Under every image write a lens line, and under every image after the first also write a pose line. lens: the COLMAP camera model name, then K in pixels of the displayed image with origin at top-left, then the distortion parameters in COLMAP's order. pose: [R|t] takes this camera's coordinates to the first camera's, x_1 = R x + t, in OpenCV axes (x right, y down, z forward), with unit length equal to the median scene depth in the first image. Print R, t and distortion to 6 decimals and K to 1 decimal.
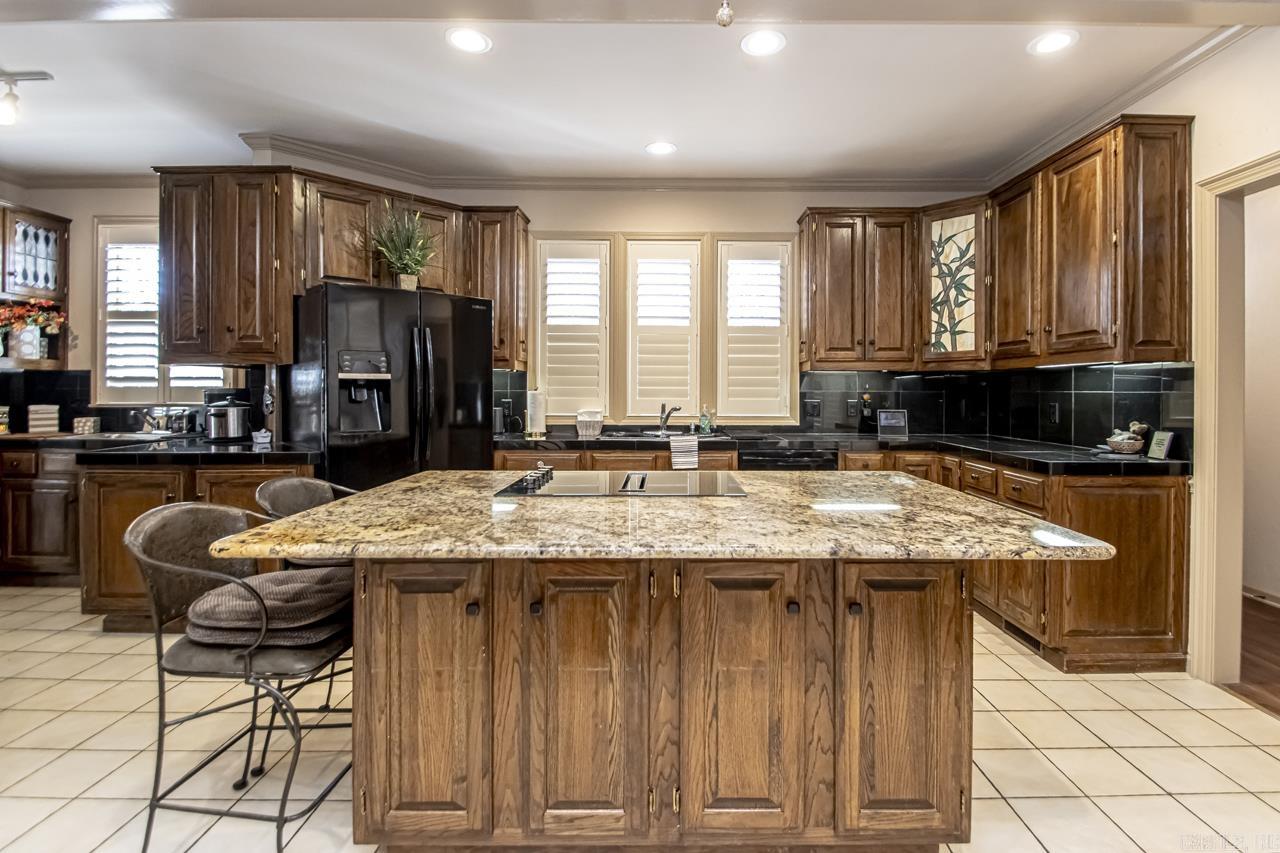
lens RADIAL K [[607.4, 0, 672.4], [0, 607.4, 391.7], [0, 0, 1]] dist [0.003204, -0.009522]
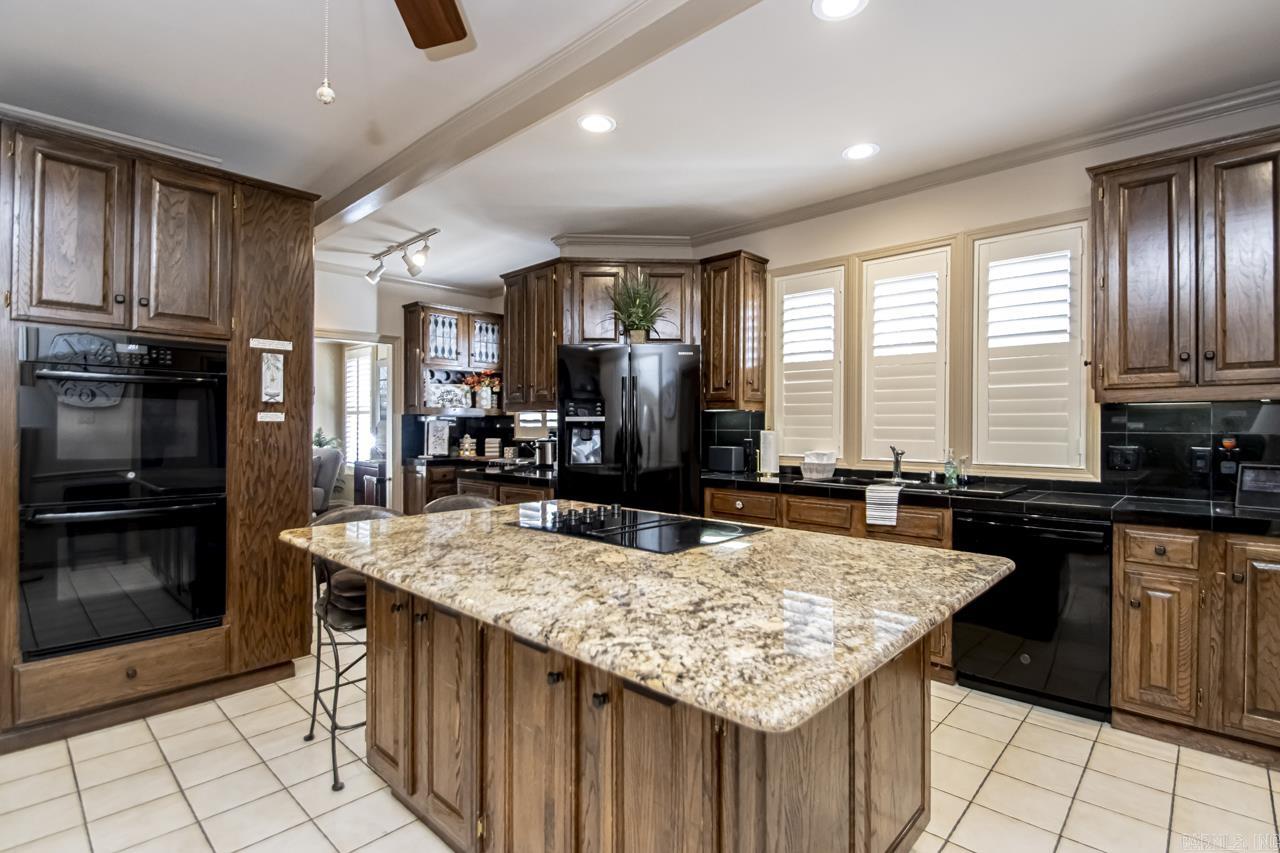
lens RADIAL K [[607.4, 0, 666.1], [0, 607.4, 428.3], [0, 0, 1]] dist [0.003204, -0.009522]
pose [[0.734037, 0.002513, -0.679105, 0.336725], [-0.003224, 0.999995, 0.000216, -0.005298], [0.679102, 0.002031, 0.734041, 0.163368]]
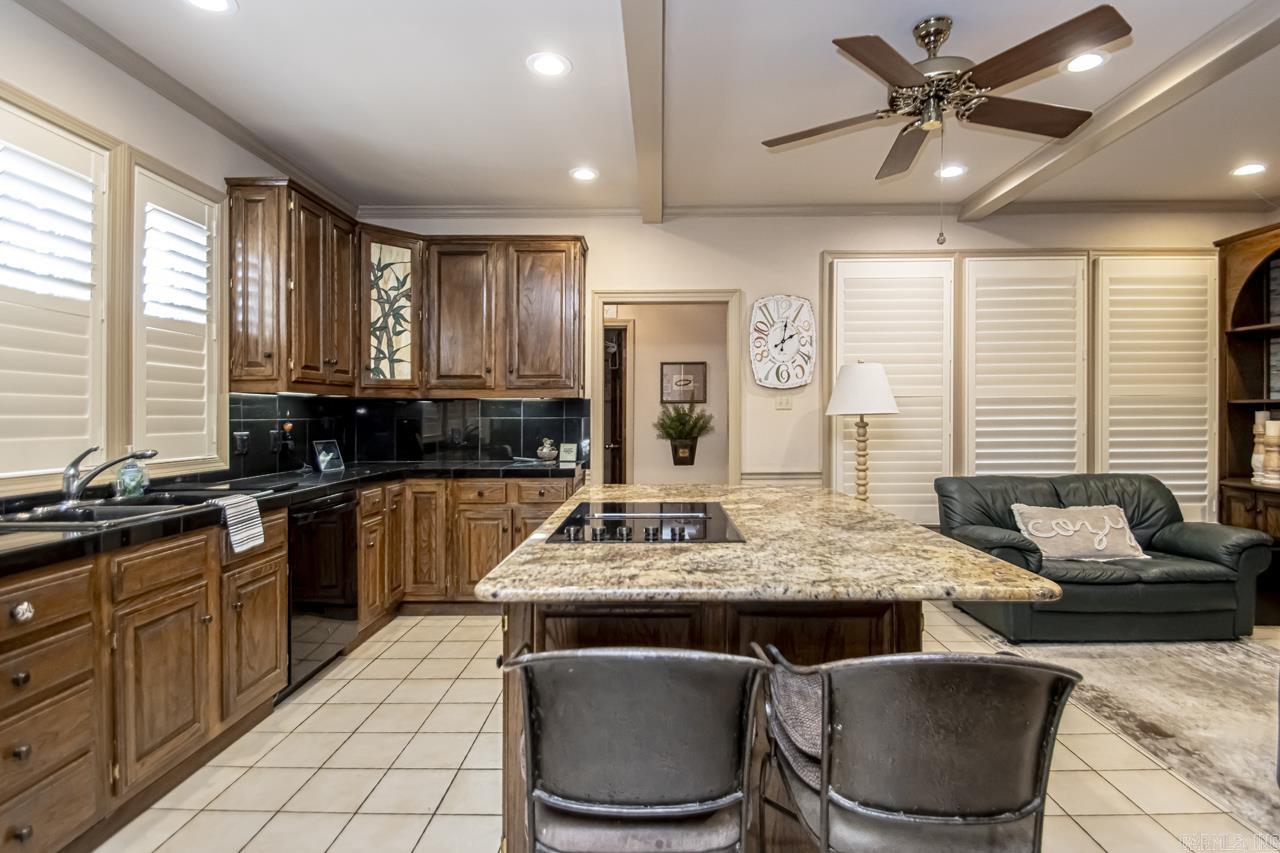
lens RADIAL K [[607.4, 0, 648.7], [0, 607.4, 421.2], [0, 0, 1]] dist [0.003204, -0.009522]
pose [[0.045442, -0.013077, 0.998881, -0.510669], [0.009812, 0.999872, 0.012644, -0.004506], [-0.998919, 0.009227, 0.045565, 0.514807]]
